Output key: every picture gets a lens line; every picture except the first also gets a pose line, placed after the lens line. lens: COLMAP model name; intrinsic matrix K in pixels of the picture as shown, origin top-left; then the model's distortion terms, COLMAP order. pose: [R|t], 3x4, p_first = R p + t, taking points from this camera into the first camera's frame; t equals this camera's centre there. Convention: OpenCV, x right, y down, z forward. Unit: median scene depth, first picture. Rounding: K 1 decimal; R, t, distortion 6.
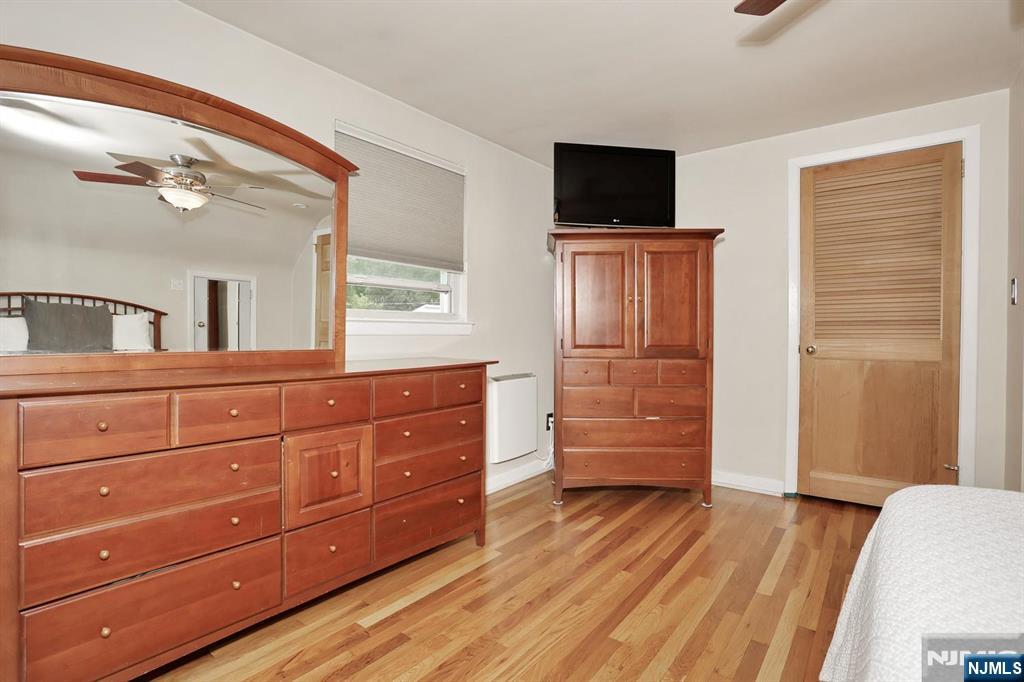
lens RADIAL K [[496.7, 0, 509.5], [0, 496.7, 333.8], [0, 0, 1]] dist [-0.069233, 0.025674]
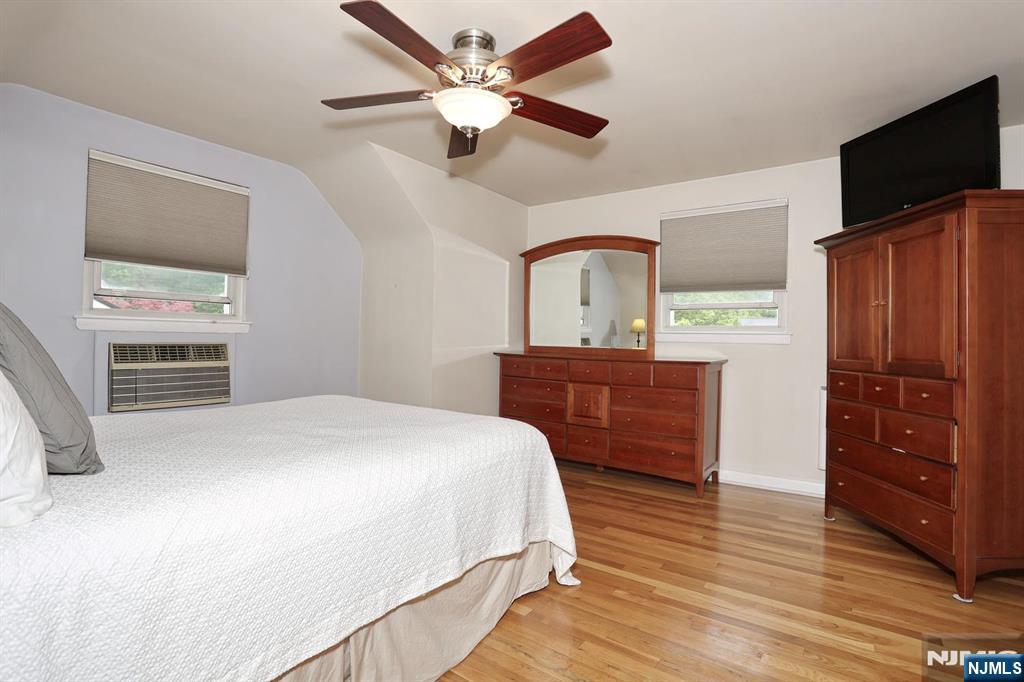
lens RADIAL K [[496.7, 0, 508.4], [0, 496.7, 335.8], [0, 0, 1]] dist [-0.069233, 0.025674]
pose [[0.032896, -0.011471, -0.999393, 1.390321], [-0.021450, 0.999696, -0.012180, 0.013355], [0.999229, 0.021838, 0.032640, 0.455515]]
